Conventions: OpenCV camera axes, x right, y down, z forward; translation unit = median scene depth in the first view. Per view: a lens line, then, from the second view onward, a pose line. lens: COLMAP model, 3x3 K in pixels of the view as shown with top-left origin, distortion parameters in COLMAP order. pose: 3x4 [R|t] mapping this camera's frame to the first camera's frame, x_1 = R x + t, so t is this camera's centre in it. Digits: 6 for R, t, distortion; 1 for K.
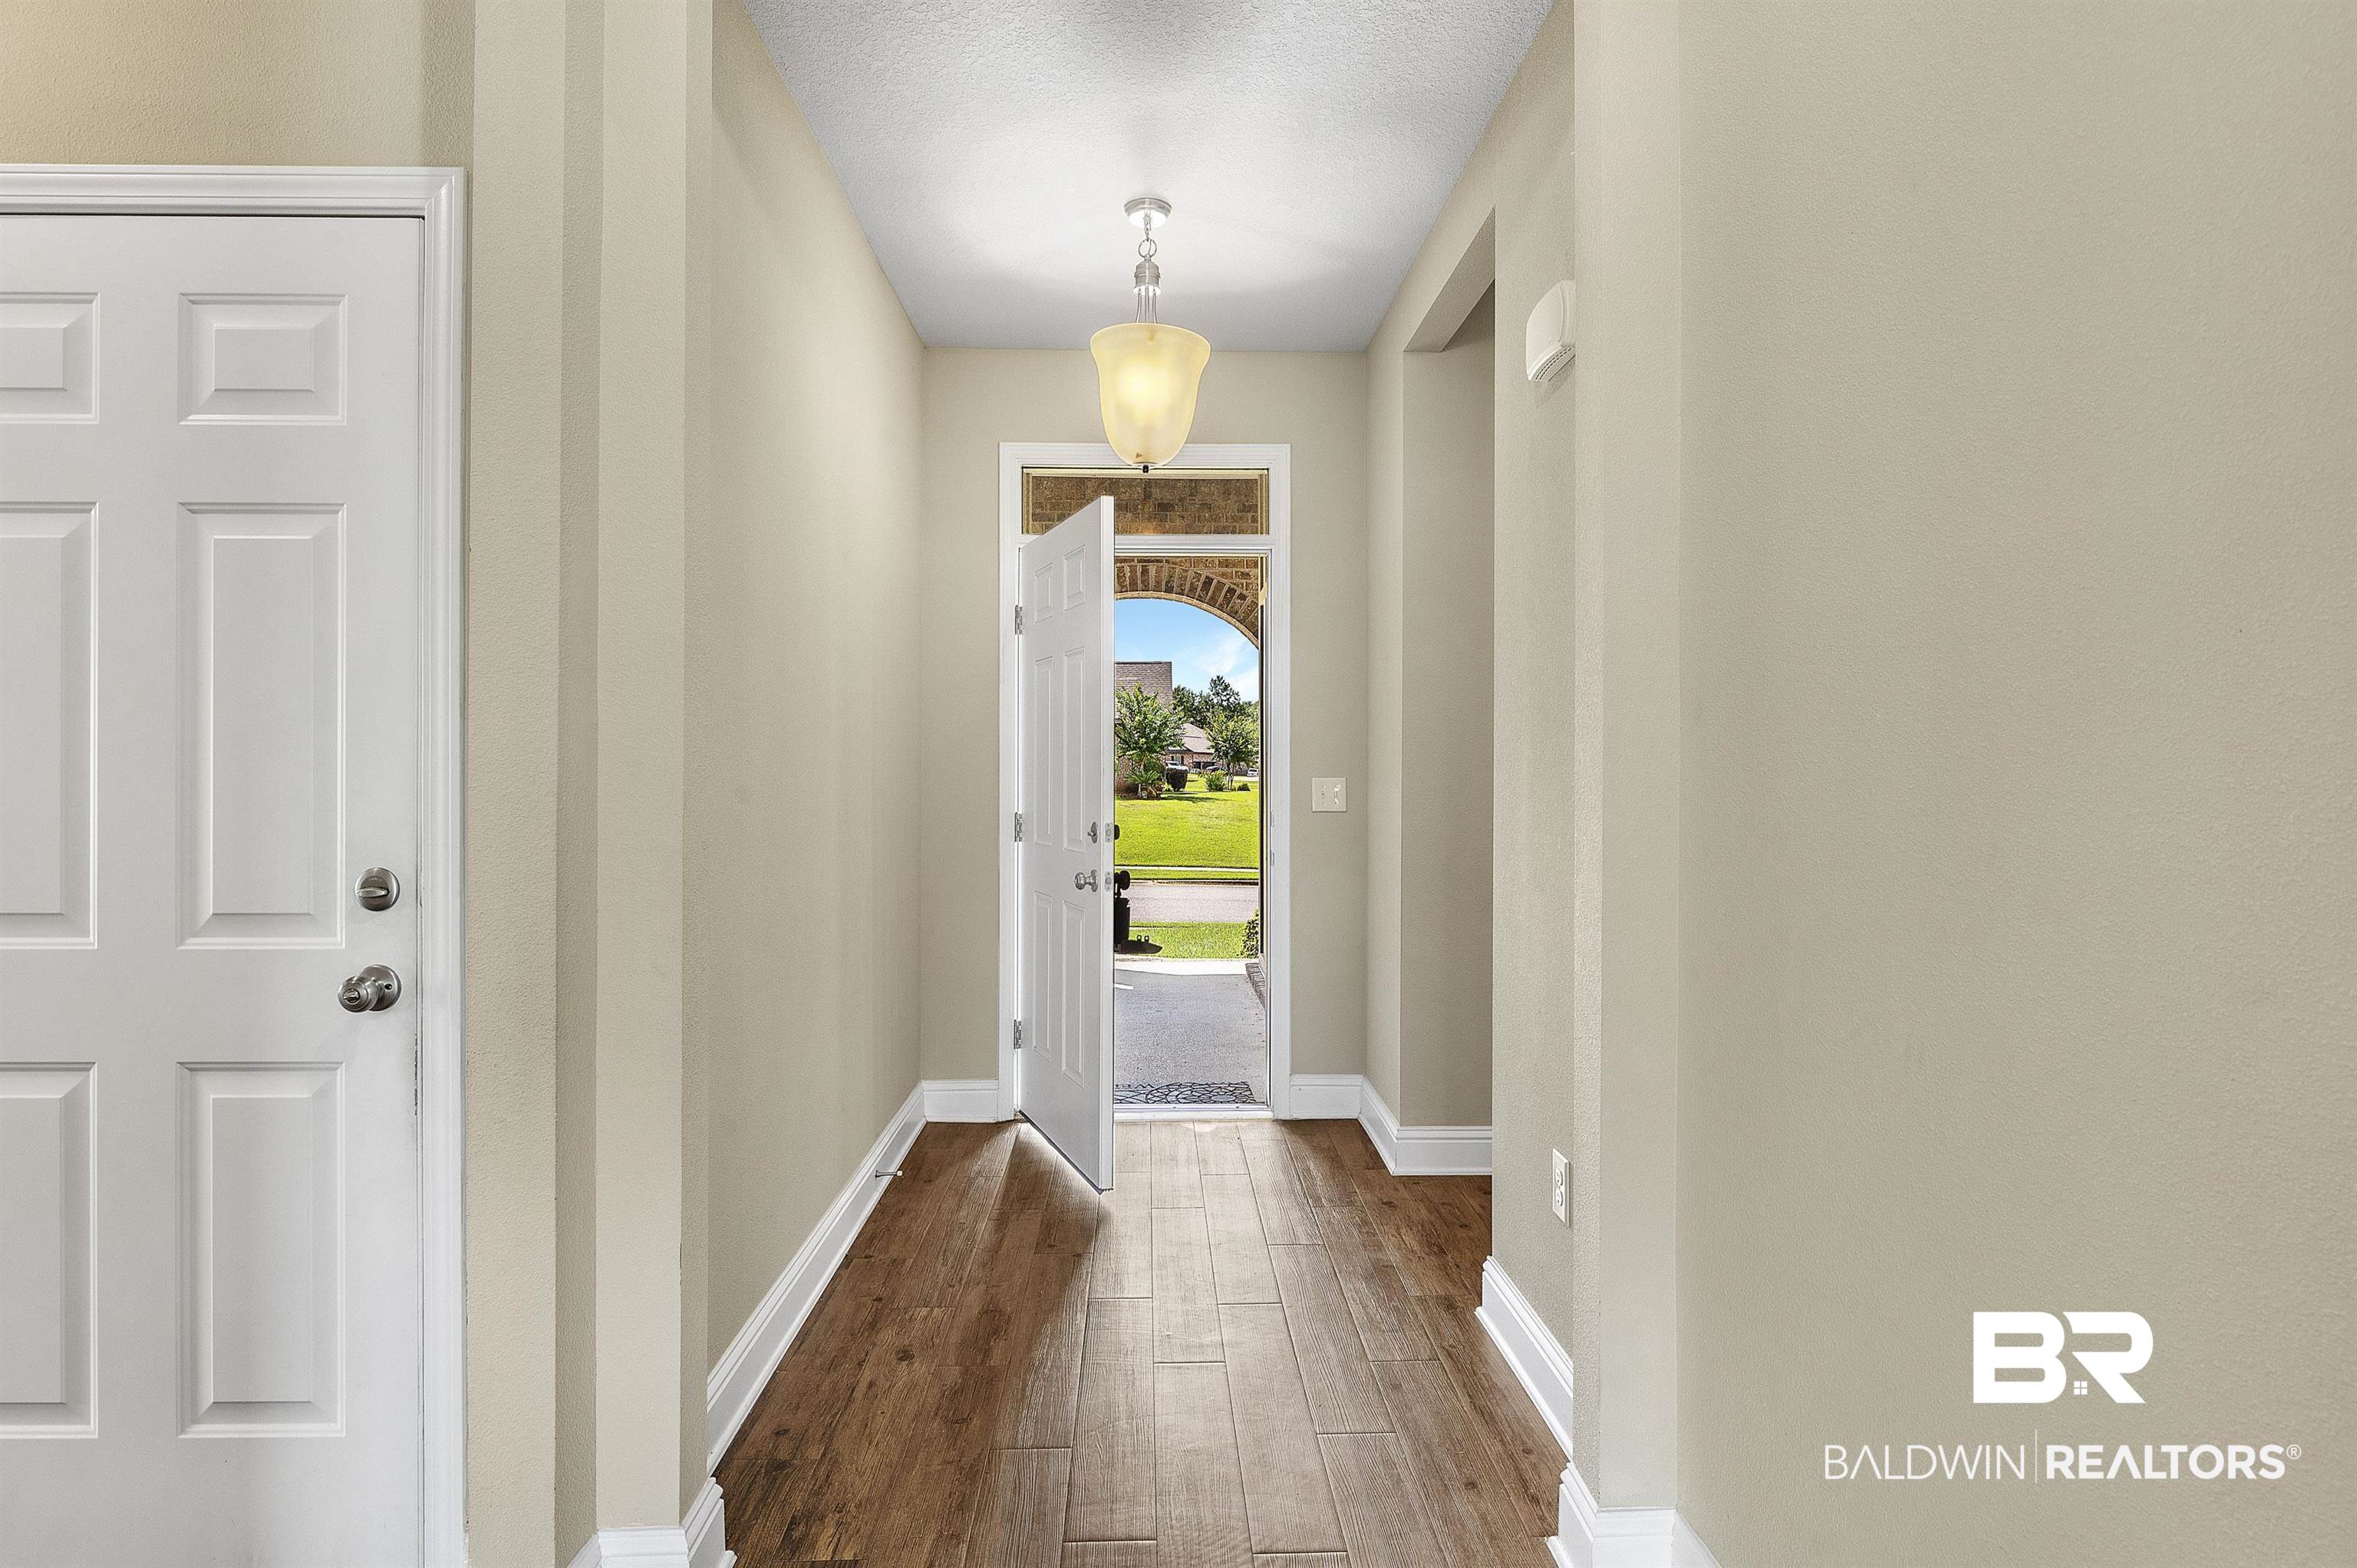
lens RADIAL K [[1202.1, 0, 1178.5], [0, 1202.1, 784.0], [0, 0, 1]] dist [0.001763, -0.000226]
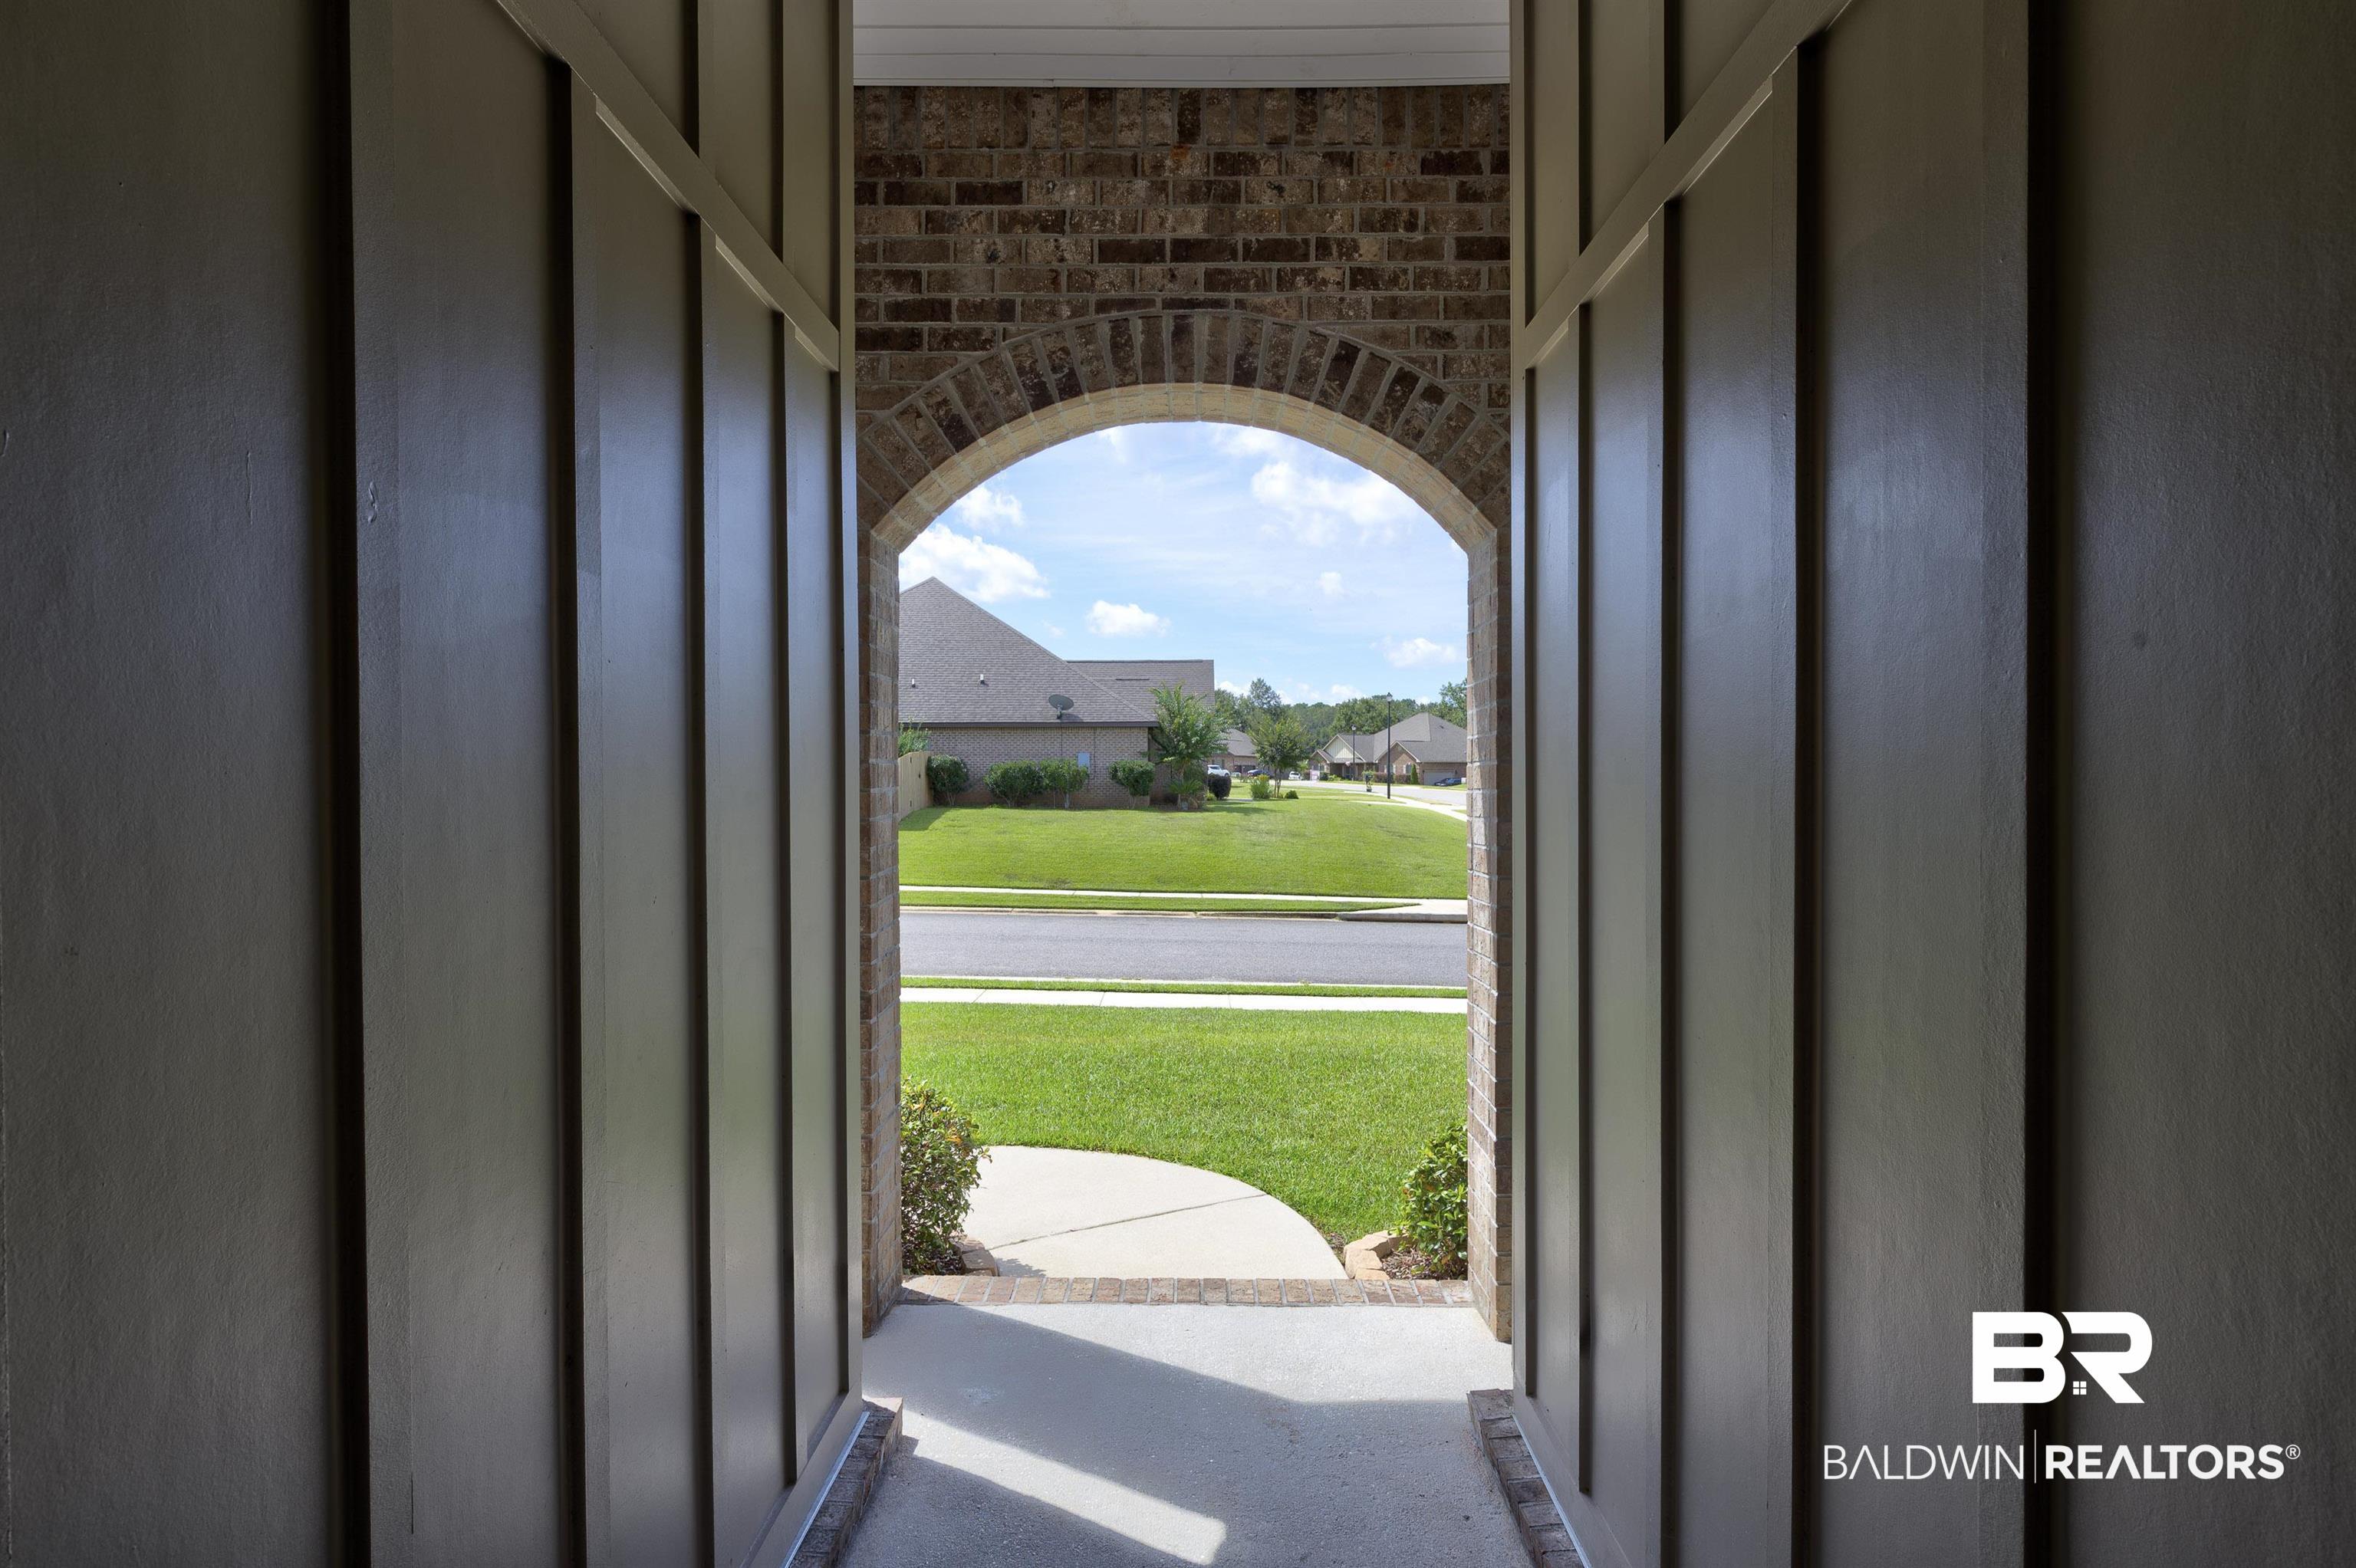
lens RADIAL K [[1201.6, 0, 1178.0], [0, 1201.6, 784.0], [0, 0, 1]] dist [0.001763, -0.000226]
pose [[0.999400, -0.002789, -0.034512, -0.016227], [0.002692, 0.999992, -0.002833, -0.029527], [0.034519, 0.002738, 0.999400, 0.611590]]
